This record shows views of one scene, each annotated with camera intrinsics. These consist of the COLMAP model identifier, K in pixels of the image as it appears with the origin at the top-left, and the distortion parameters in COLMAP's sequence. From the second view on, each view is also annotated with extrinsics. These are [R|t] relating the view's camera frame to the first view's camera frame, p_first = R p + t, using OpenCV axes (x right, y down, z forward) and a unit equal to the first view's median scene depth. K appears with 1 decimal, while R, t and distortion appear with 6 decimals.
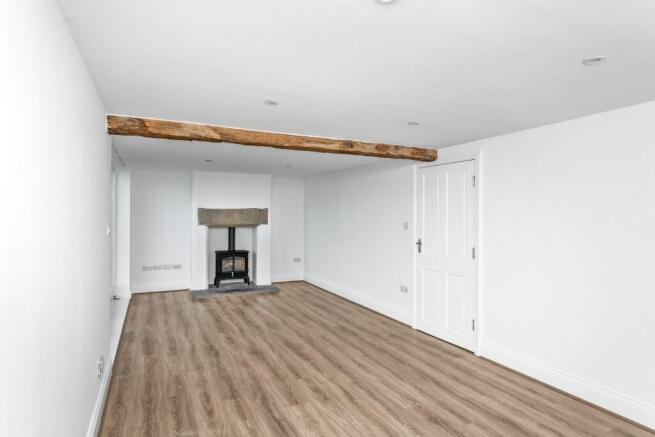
lens RADIAL K [[373.5, 0, 327.4], [0, 373.5, 216.4], [0, 0, 1]] dist [0.000273, -0.000016]
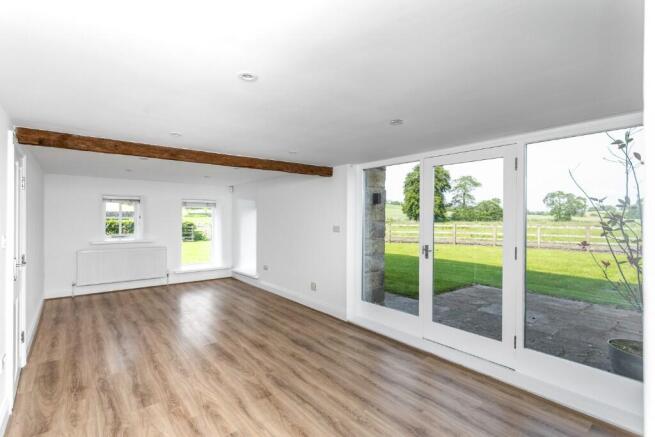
lens RADIAL K [[314.3, 0, 327.4], [0, 314.3, 218.4], [0, 0, 1]] dist [0.001017, 0.000046]
pose [[-0.973775, -0.008689, -0.227348, -0.165710], [-0.009995, 0.999940, 0.004592, -0.015416], [0.227295, 0.006744, -0.973803, 1.911670]]
